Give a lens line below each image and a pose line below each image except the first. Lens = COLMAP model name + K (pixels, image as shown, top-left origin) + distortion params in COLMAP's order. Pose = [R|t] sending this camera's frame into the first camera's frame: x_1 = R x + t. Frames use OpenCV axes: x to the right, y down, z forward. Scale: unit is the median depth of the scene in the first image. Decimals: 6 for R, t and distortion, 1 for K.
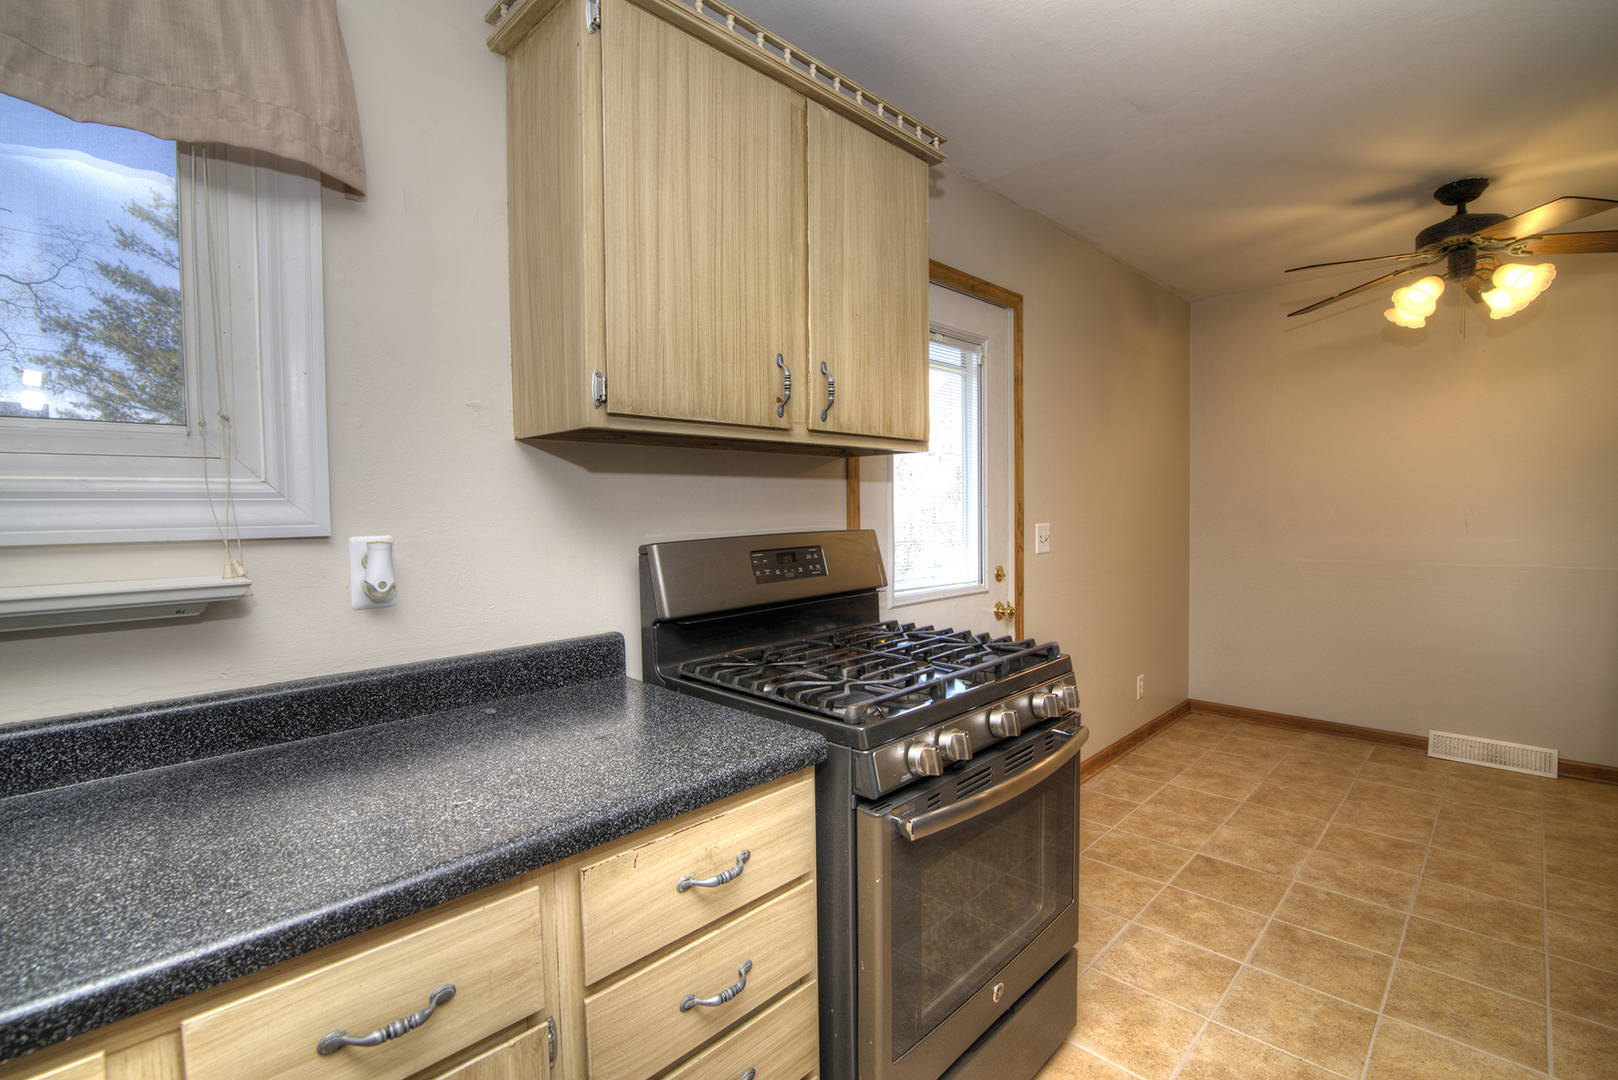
lens RADIAL K [[738.5, 0, 804.6], [0, 738.5, 535.3], [0, 0, 1]] dist [-0.020385, 0.000671]
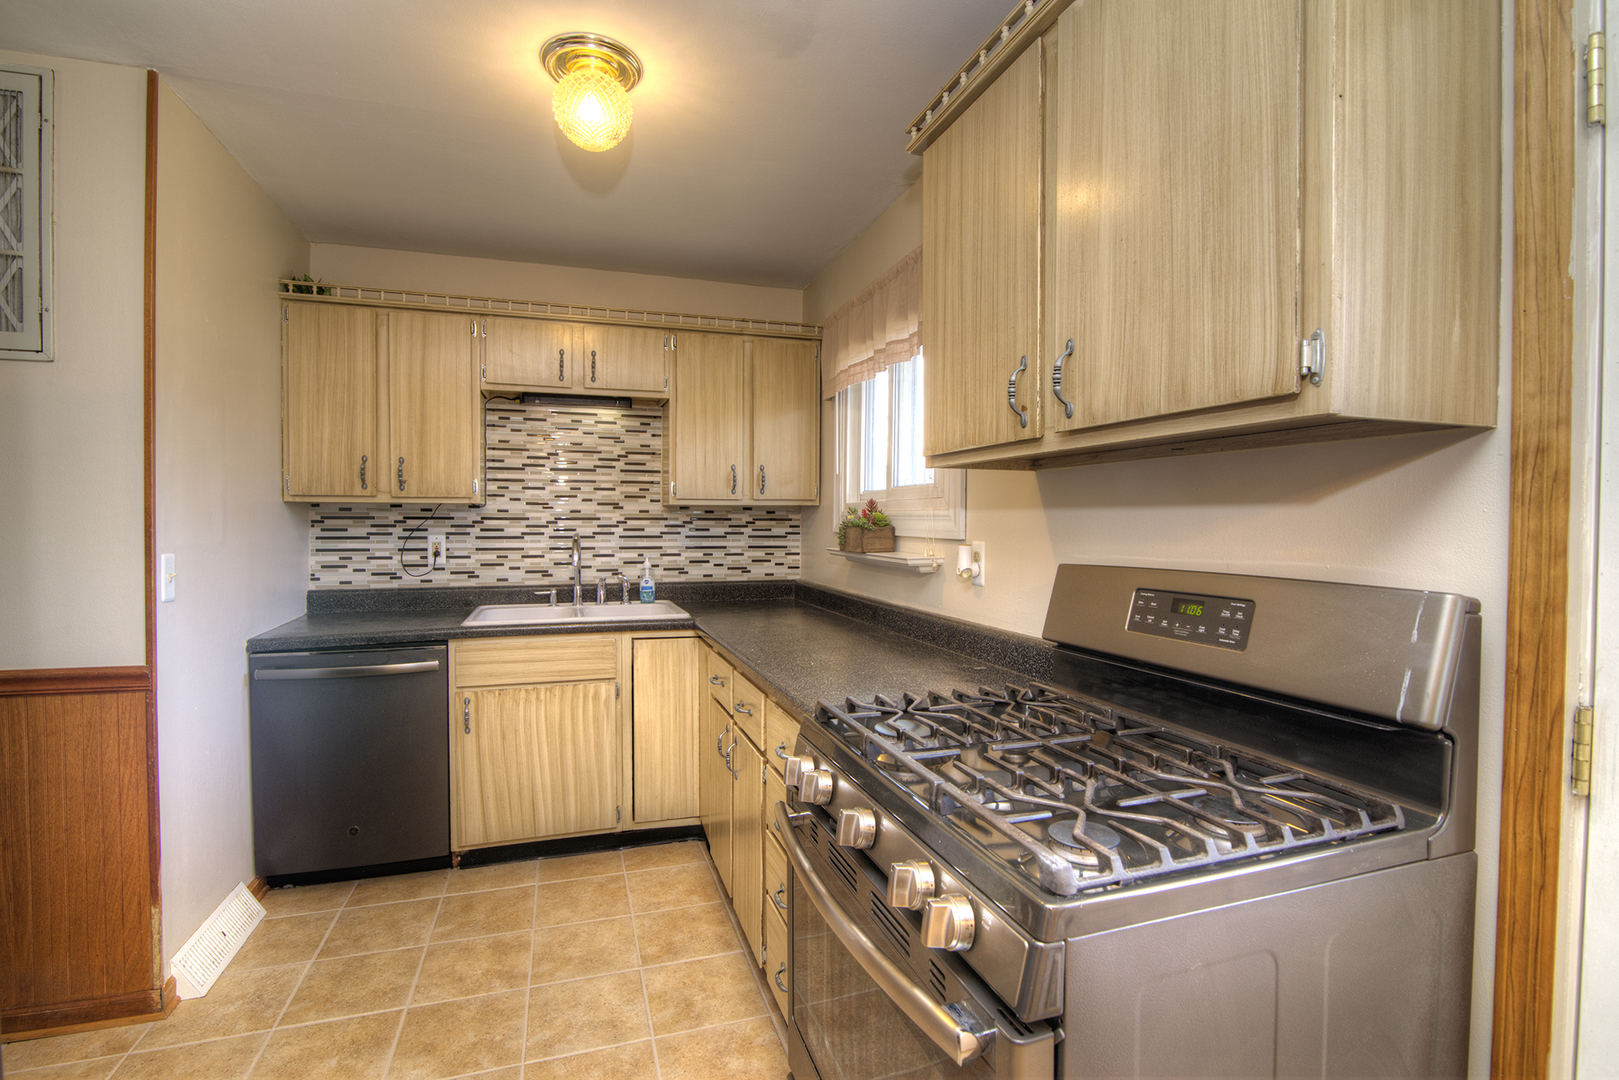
lens RADIAL K [[739.0, 0, 805.1], [0, 739.0, 535.3], [0, 0, 1]] dist [-0.020385, 0.000671]
pose [[-0.455614, 0.027291, -0.889759, 0.665123], [-0.037934, 0.998027, 0.050036, -0.050545], [0.889369, 0.056549, -0.453680, 0.898393]]
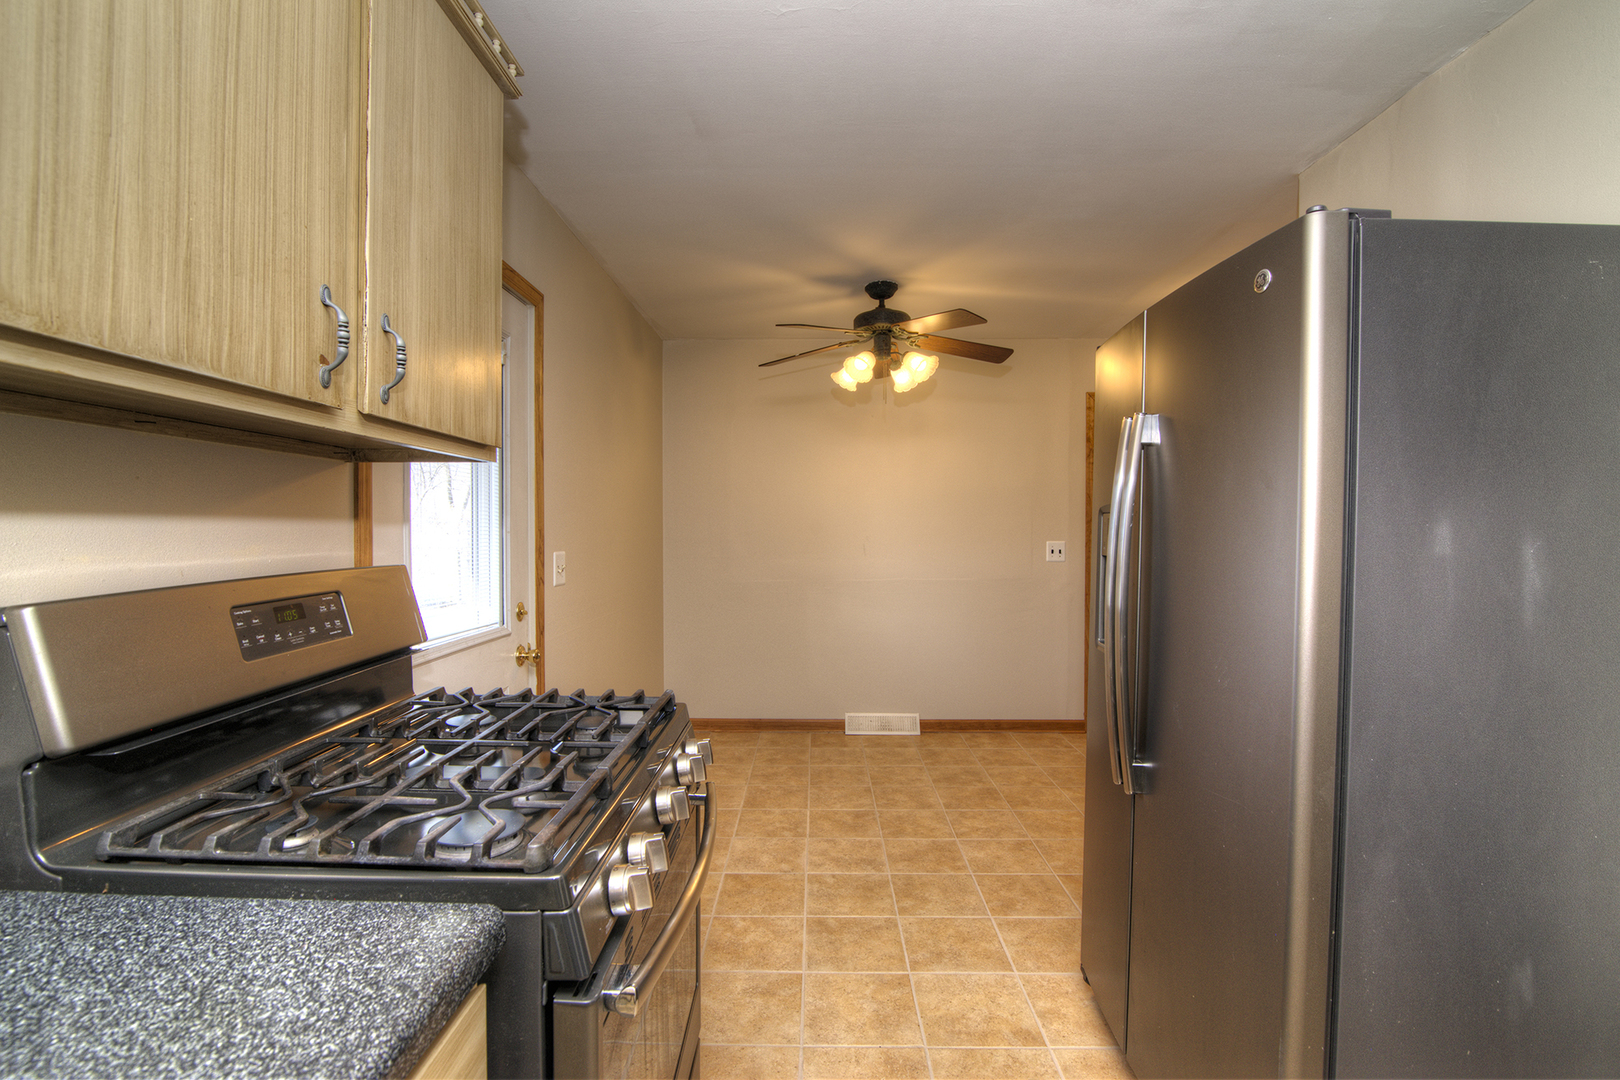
lens RADIAL K [[739.4, 0, 805.6], [0, 739.4, 535.3], [0, 0, 1]] dist [-0.020385, 0.000671]
pose [[0.720122, 0.004279, 0.693834, -0.128359], [0.019507, 0.999461, -0.026410, -0.010037], [-0.693573, 0.032553, 0.719651, 0.219383]]
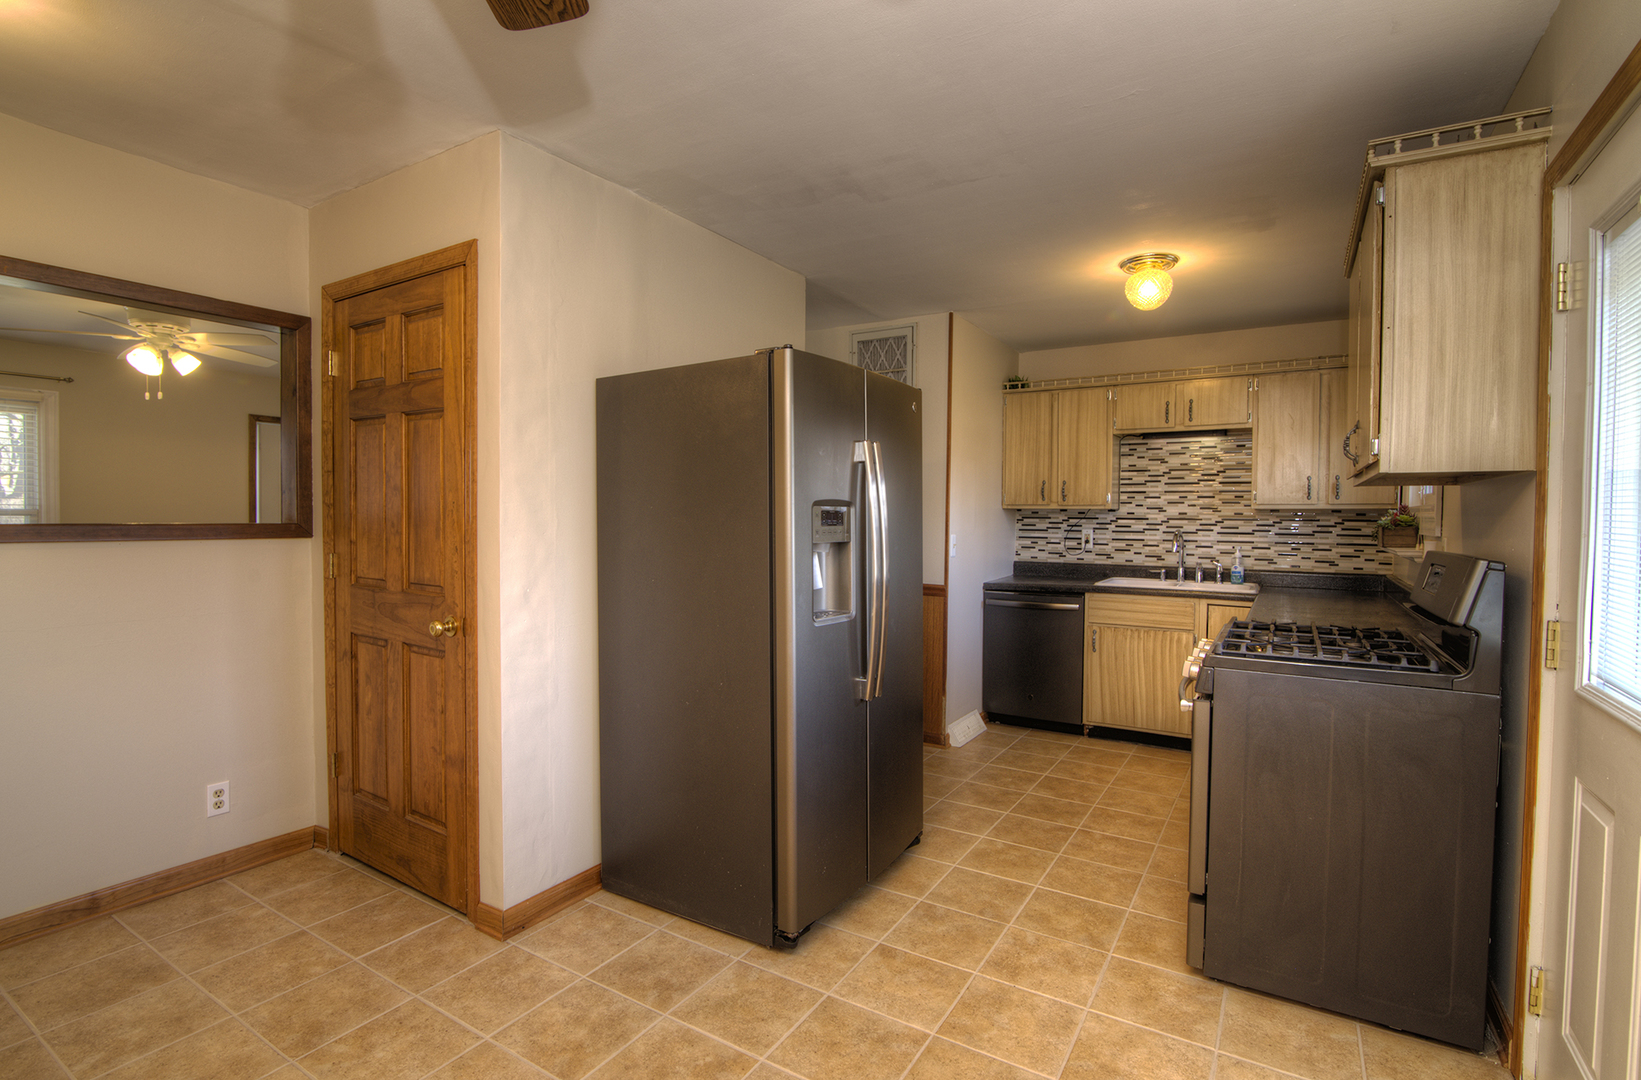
lens RADIAL K [[775.8, 0, 816.5], [0, 775.8, 536.0], [0, 0, 1]] dist [-0.020297, 0.000010]
pose [[-0.973733, 0.008512, -0.227533, 1.063953], [-0.007776, 0.997475, 0.070594, -0.092421], [0.227559, 0.070509, -0.971208, 1.743763]]
